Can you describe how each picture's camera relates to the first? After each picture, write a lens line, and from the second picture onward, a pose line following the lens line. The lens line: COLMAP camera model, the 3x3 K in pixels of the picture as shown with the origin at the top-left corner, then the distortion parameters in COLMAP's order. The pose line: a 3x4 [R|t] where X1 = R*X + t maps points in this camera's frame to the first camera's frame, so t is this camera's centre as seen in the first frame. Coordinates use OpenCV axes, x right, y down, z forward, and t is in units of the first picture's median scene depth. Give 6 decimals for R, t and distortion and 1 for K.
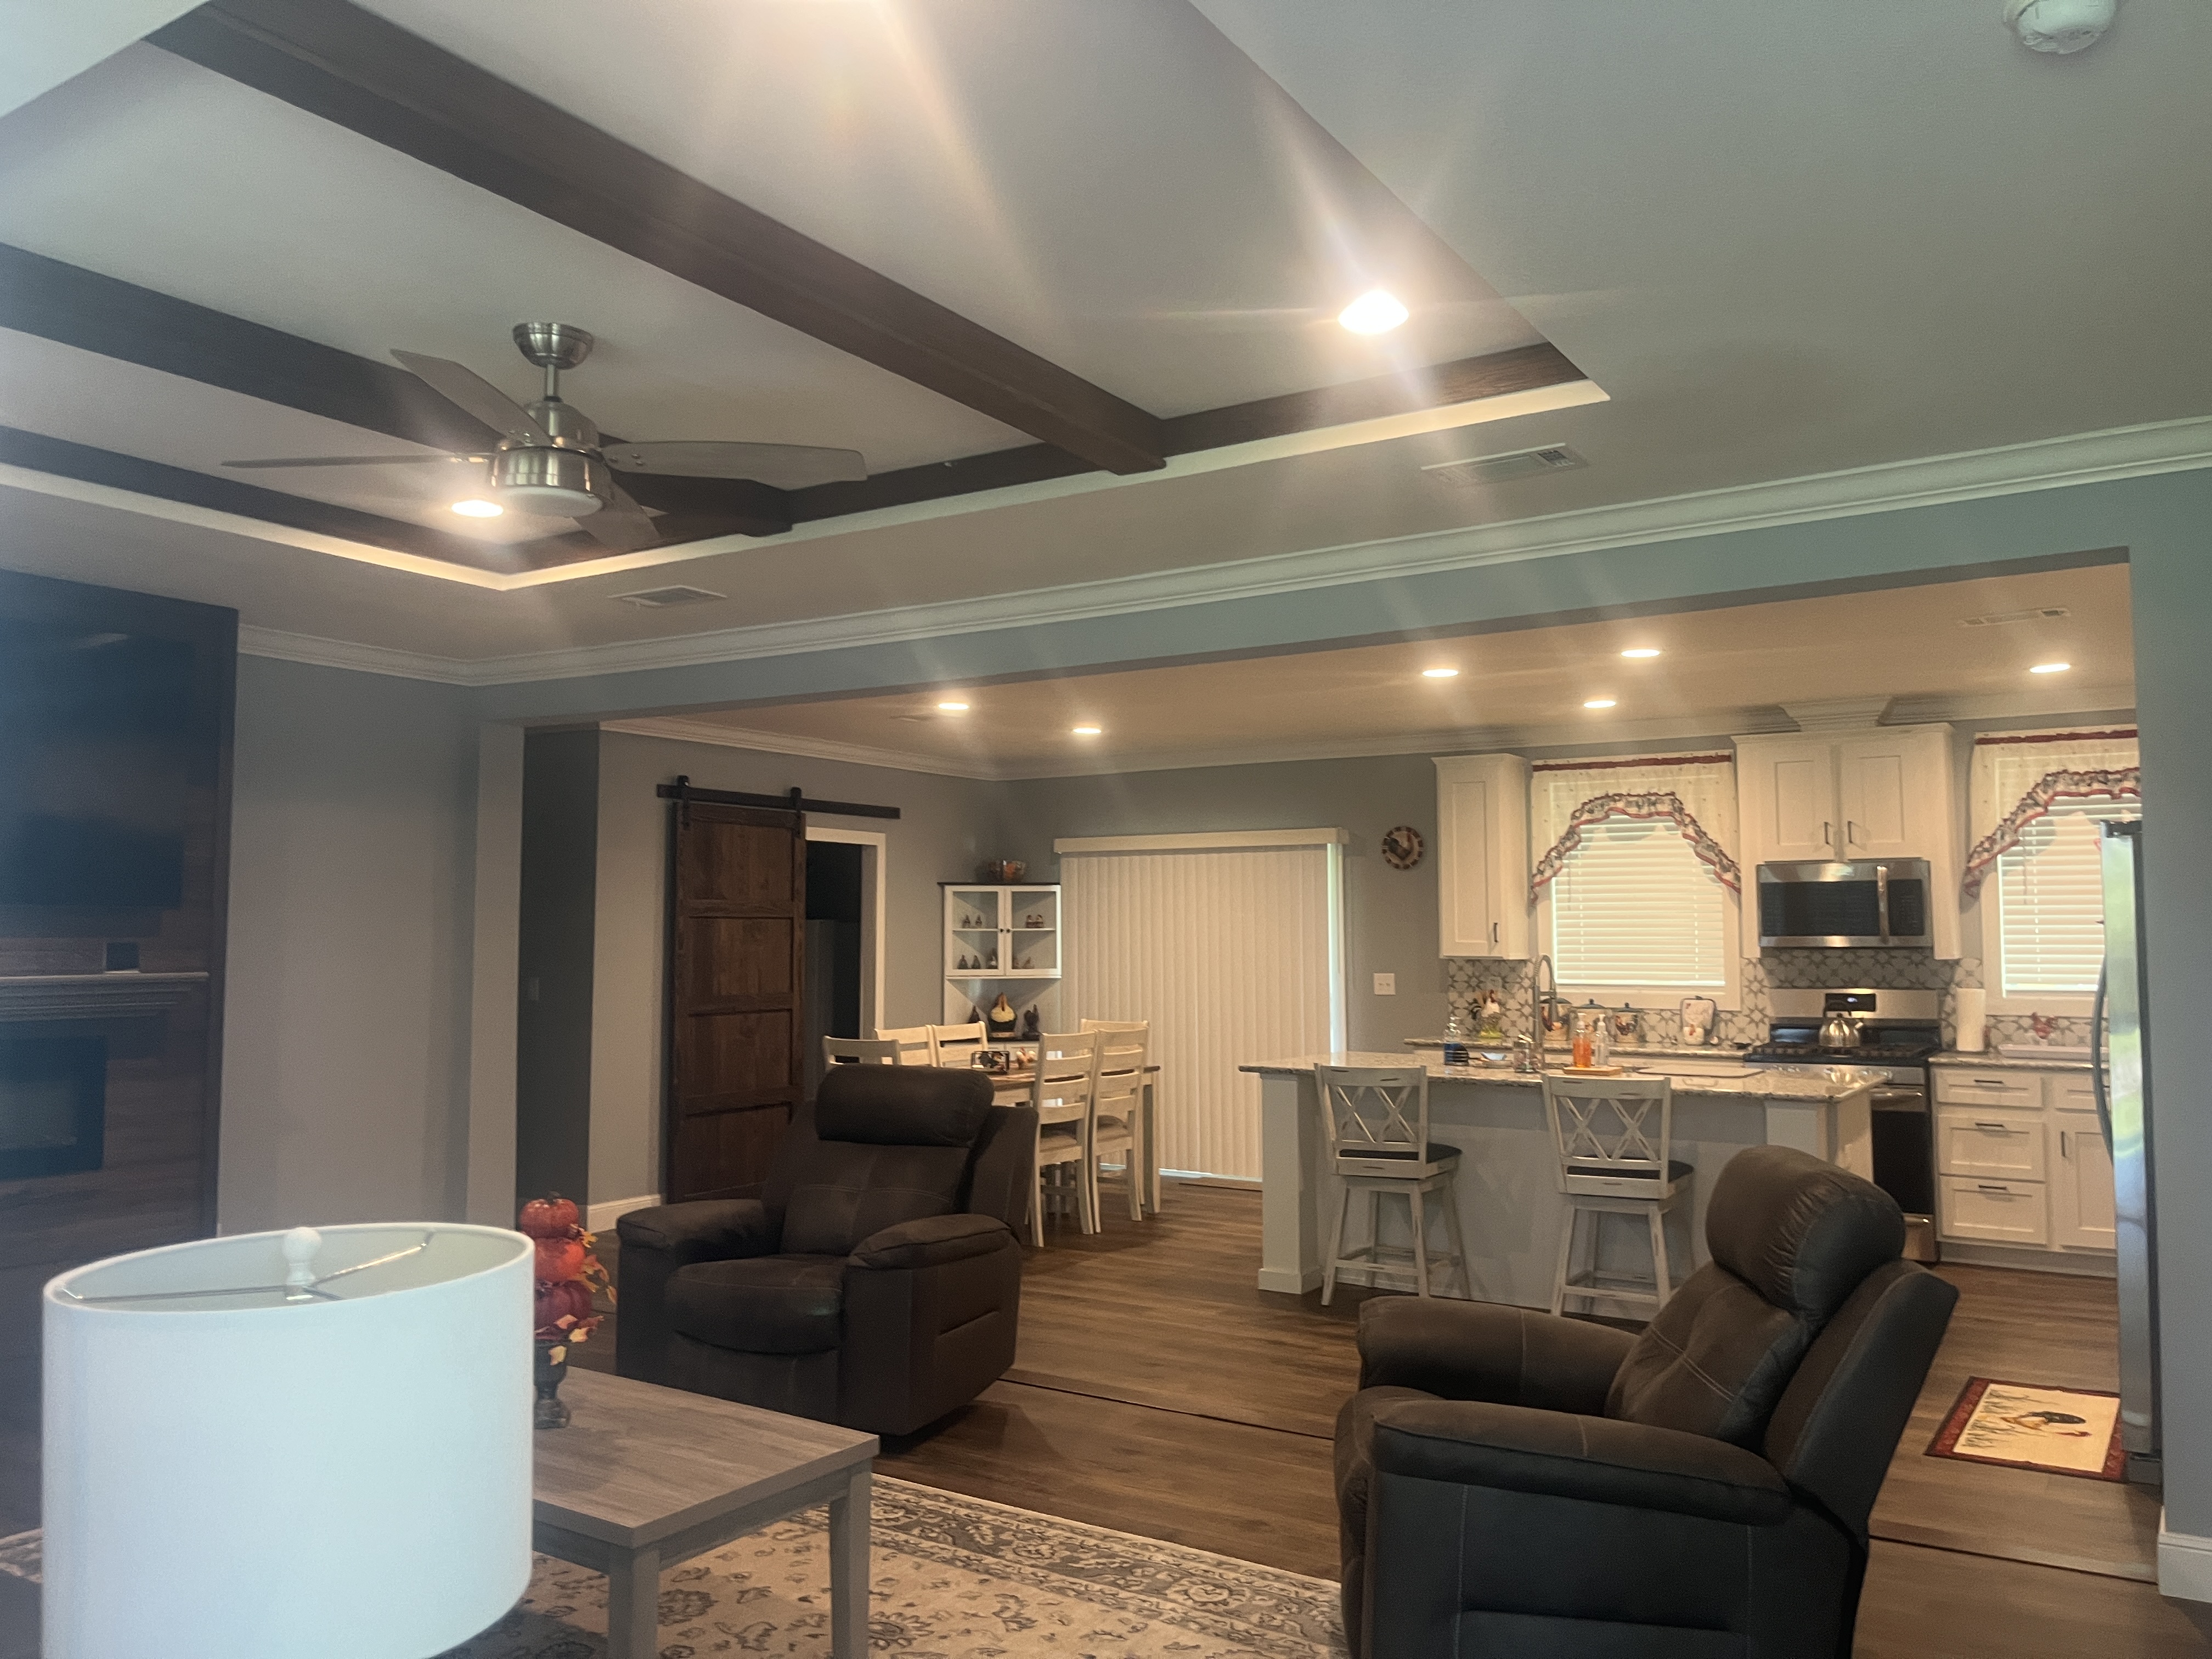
lens RADIAL K [[1666.7, 0, 1101.9], [0, 1666.7, 836.0], [0, 0, 1]] dist [0.053781, -0.079976]
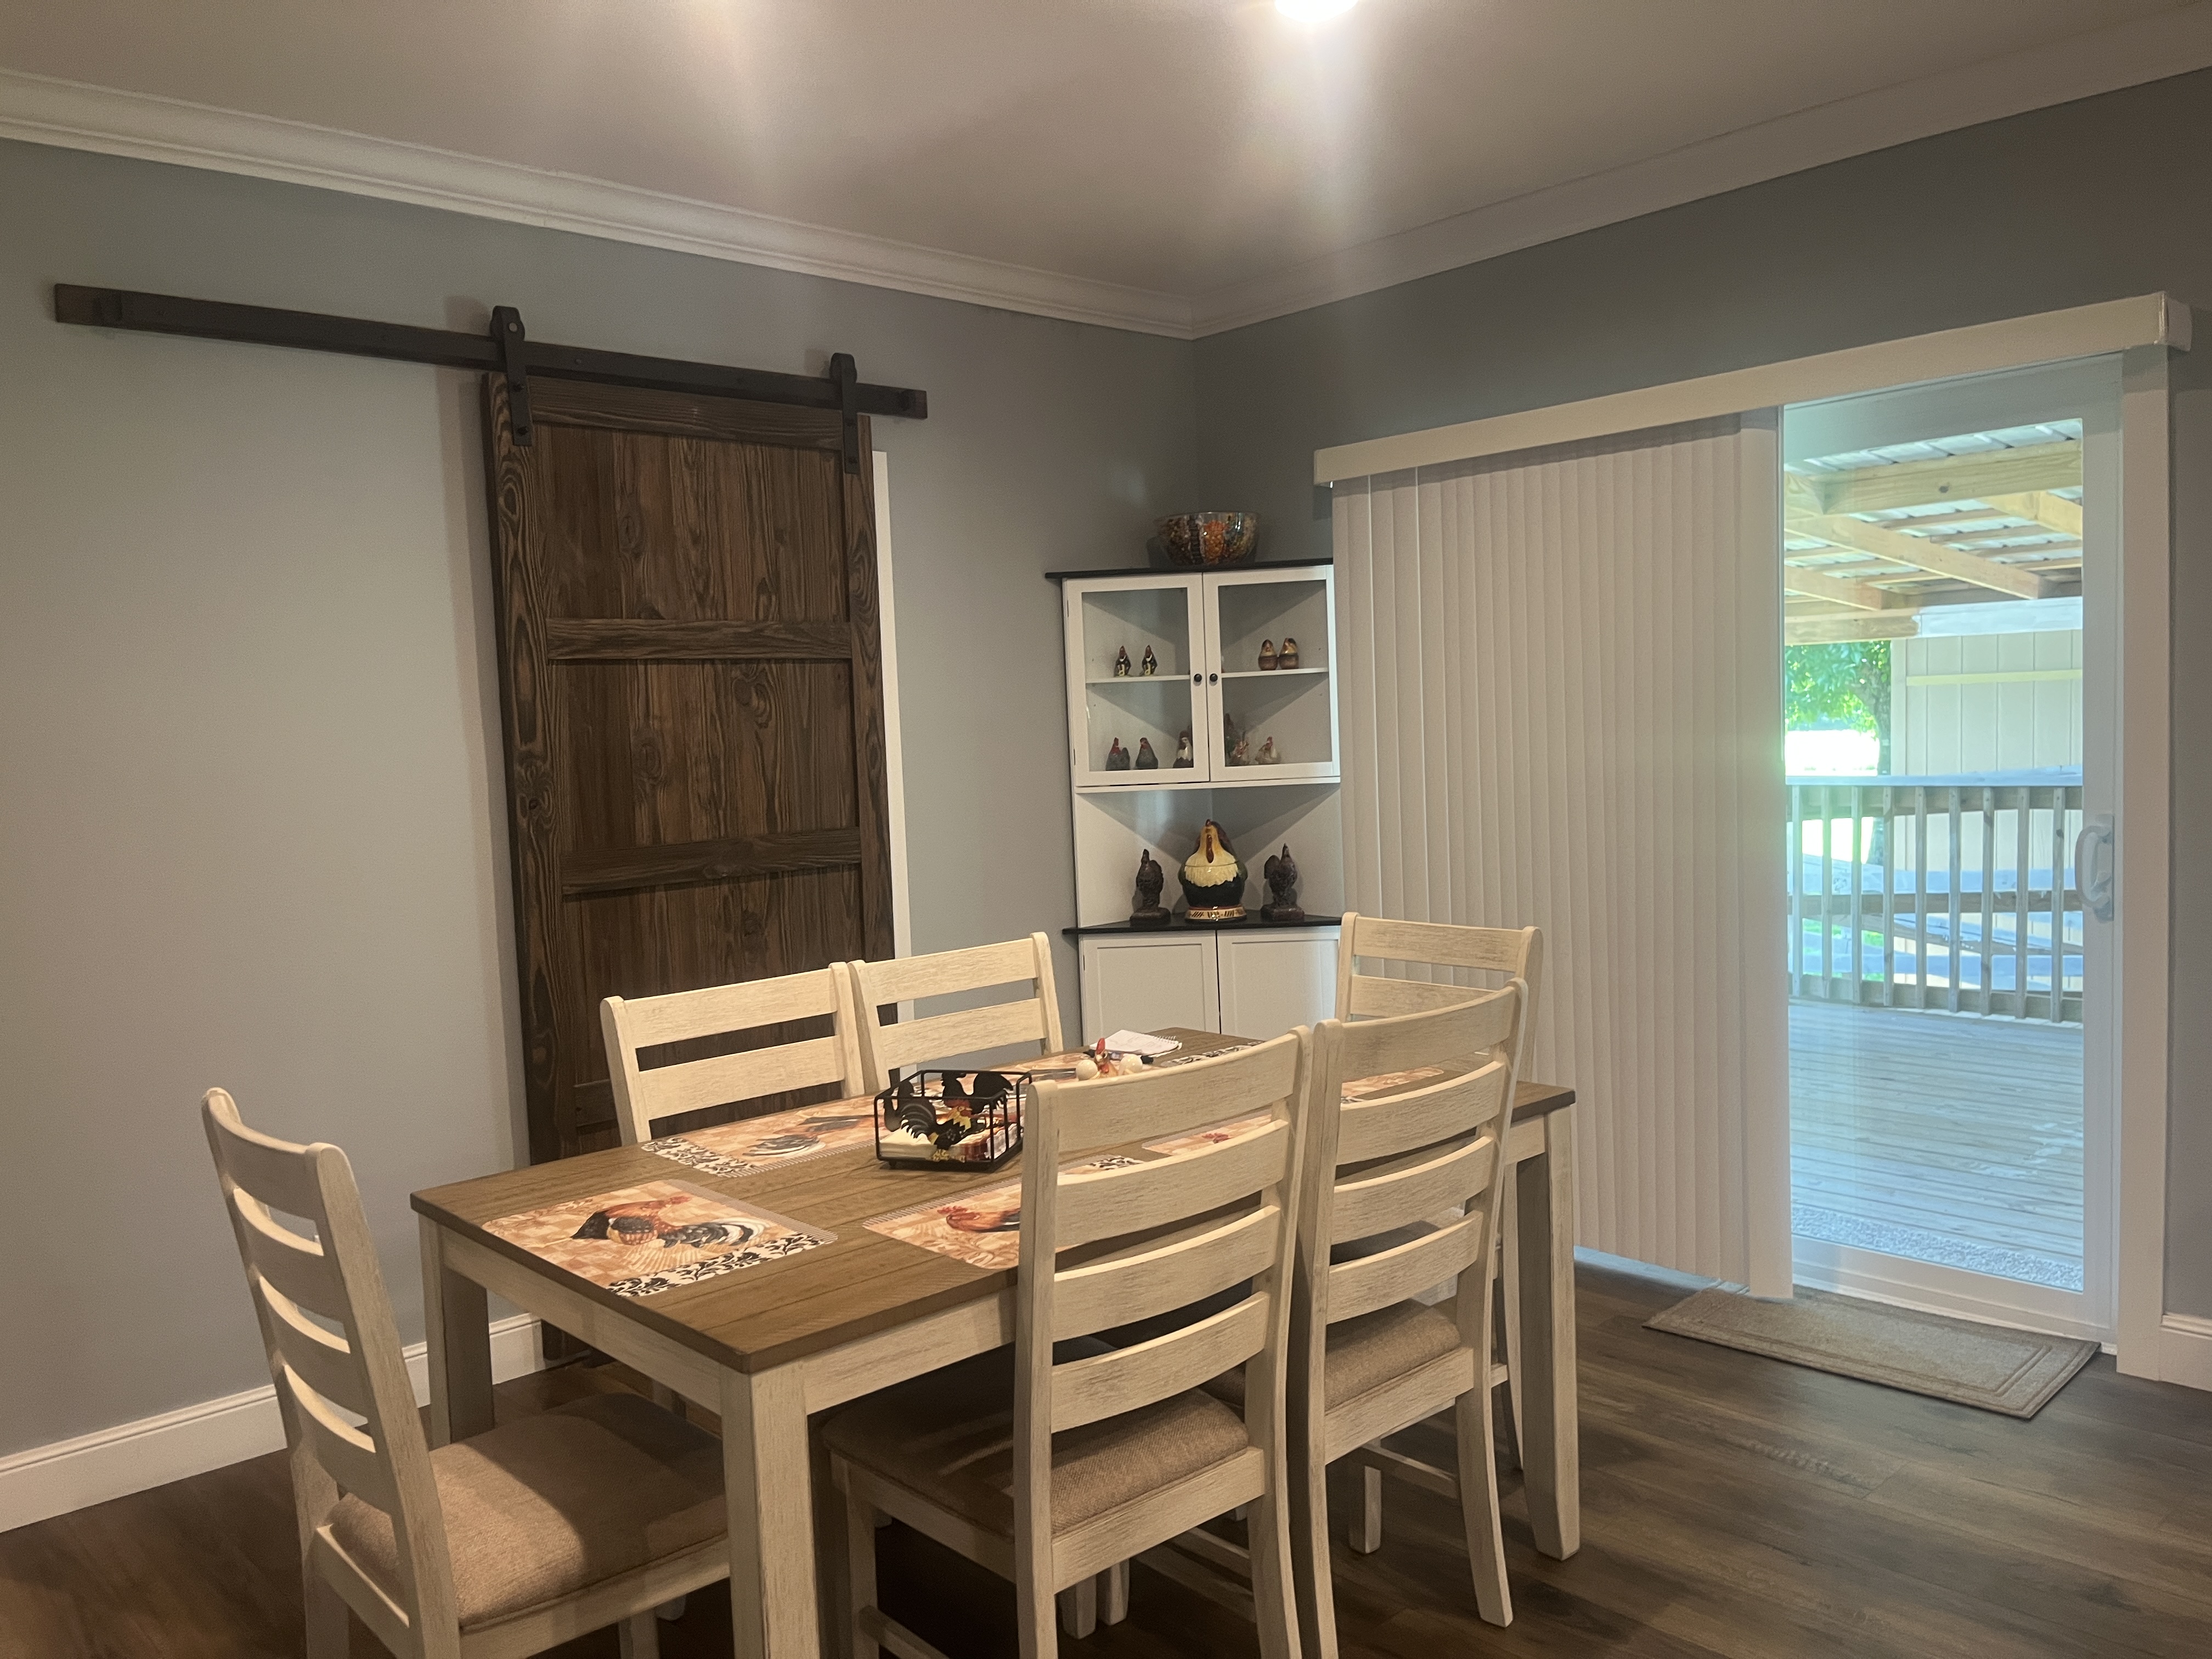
lens RADIAL K [[1674.3, 0, 1104.0], [0, 1674.3, 852.7], [0, 0, 1]] dist [0.010442, -0.003729]
pose [[0.967834, -0.019210, -0.250856, 0.024103], [0.055066, 0.989079, 0.136710, 0.040727], [0.245491, -0.146126, 0.958322, 0.569693]]
